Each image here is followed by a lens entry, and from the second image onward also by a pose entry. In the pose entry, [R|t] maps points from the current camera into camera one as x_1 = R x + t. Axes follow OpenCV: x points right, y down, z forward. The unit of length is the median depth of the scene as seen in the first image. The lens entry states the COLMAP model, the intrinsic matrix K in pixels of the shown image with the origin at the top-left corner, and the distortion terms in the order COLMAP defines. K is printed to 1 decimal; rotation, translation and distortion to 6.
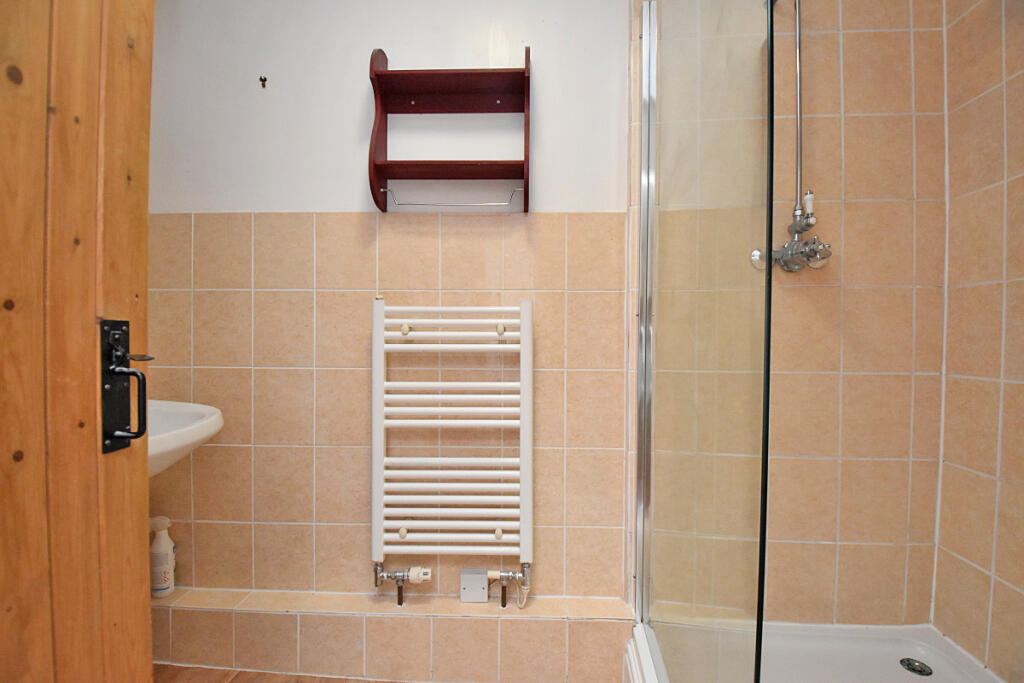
lens RADIAL K [[459.2, 0, 508.9], [0, 459.2, 340.8], [0, 0, 1]] dist [-0.014153, -0.004978]
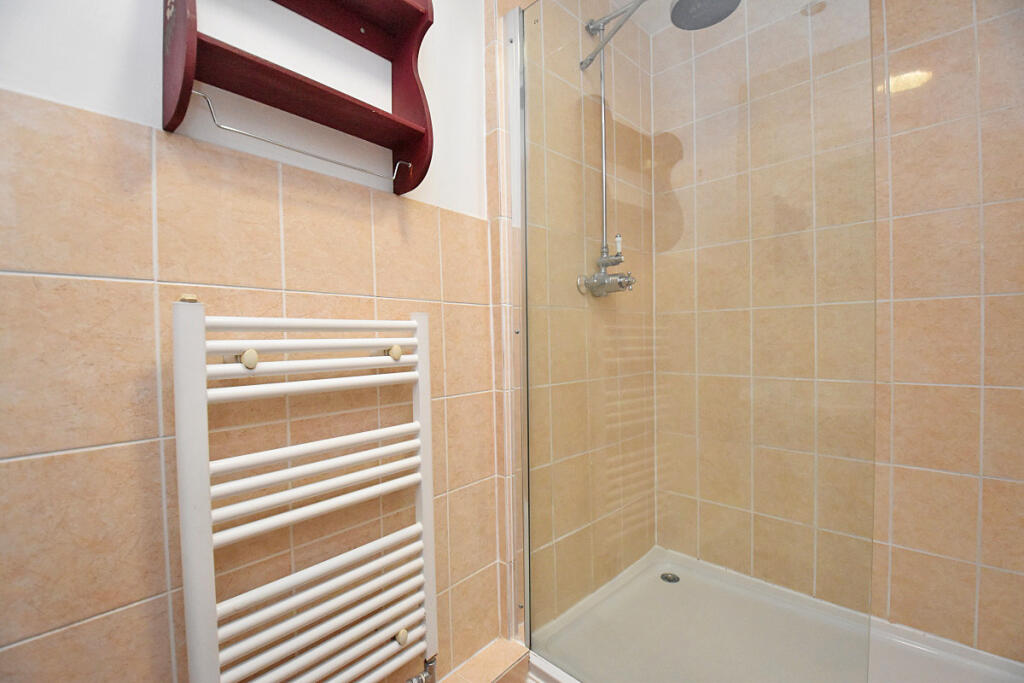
lens RADIAL K [[459.2, 0, 511.3], [0, 459.2, 340.3], [0, 0, 1]] dist [-0.014153, -0.004978]
pose [[0.618007, -0.015874, 0.786012, -0.463645], [0.022734, 0.999739, 0.002316, -0.040668], [-0.785844, 0.016437, 0.618207, 0.408974]]
